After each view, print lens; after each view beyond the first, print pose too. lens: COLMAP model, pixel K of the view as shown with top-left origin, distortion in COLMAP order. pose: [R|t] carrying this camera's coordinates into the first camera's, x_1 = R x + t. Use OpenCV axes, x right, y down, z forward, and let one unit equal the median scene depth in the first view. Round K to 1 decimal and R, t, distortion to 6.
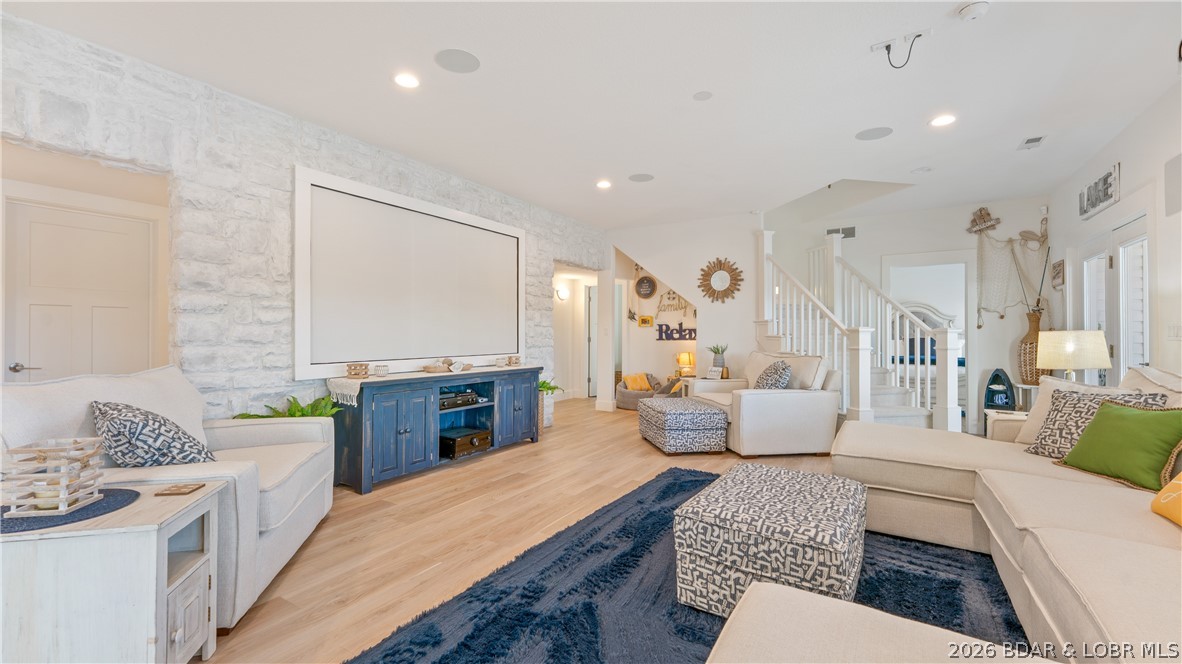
lens RADIAL K [[478.8, 0, 585.0], [0, 478.8, 336.2], [0, 0, 1]] dist [0.010077, -0.000123]
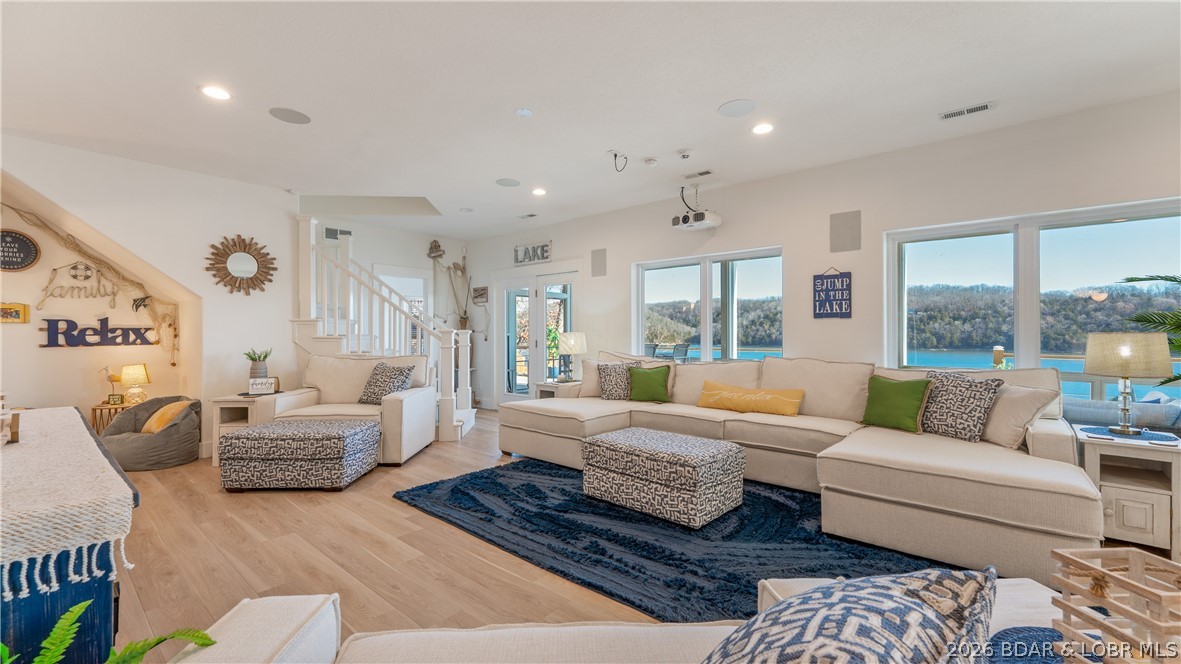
lens RADIAL K [[478.4, 0, 584.5], [0, 478.4, 336.2], [0, 0, 1]] dist [0.010077, -0.000123]
pose [[0.159028, -0.008743, 0.987235, -0.418665], [0.007291, 0.999944, 0.007681, -0.006010], [-0.987247, 0.005976, 0.159083, 0.372880]]
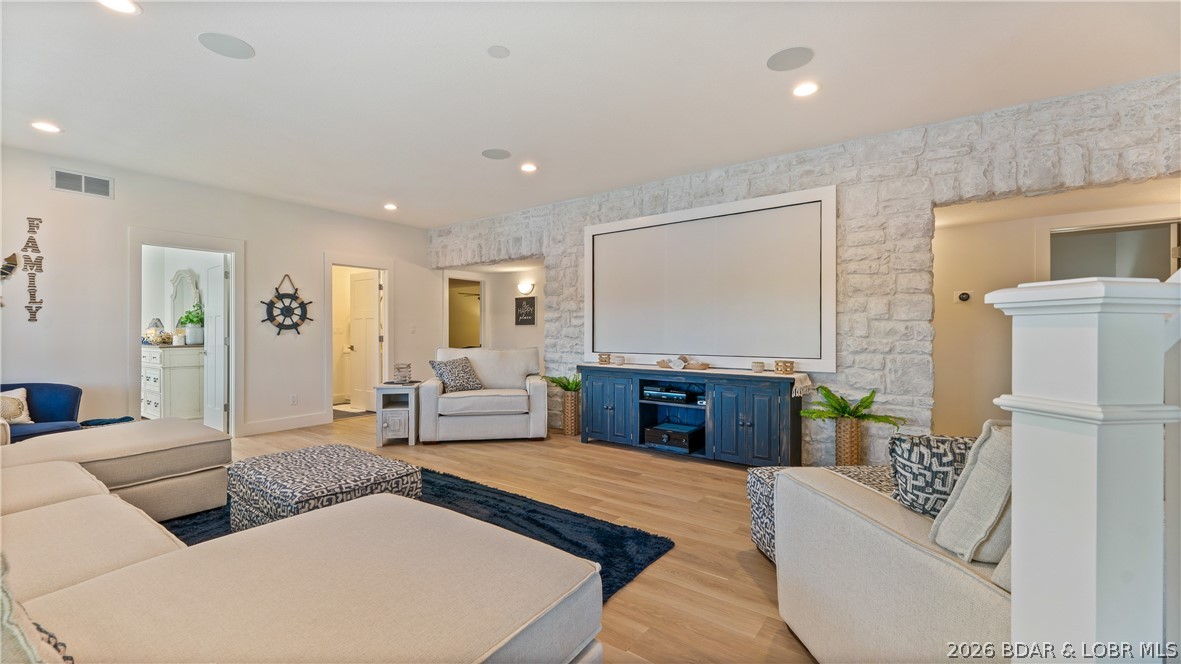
lens RADIAL K [[478.4, 0, 584.5], [0, 478.4, 336.2], [0, 0, 1]] dist [0.010077, -0.000123]
pose [[-0.072027, 0.009750, -0.997355, 0.579064], [-0.002491, 0.999947, 0.009955, -0.004722], [0.997400, 0.003201, -0.071999, 0.649297]]
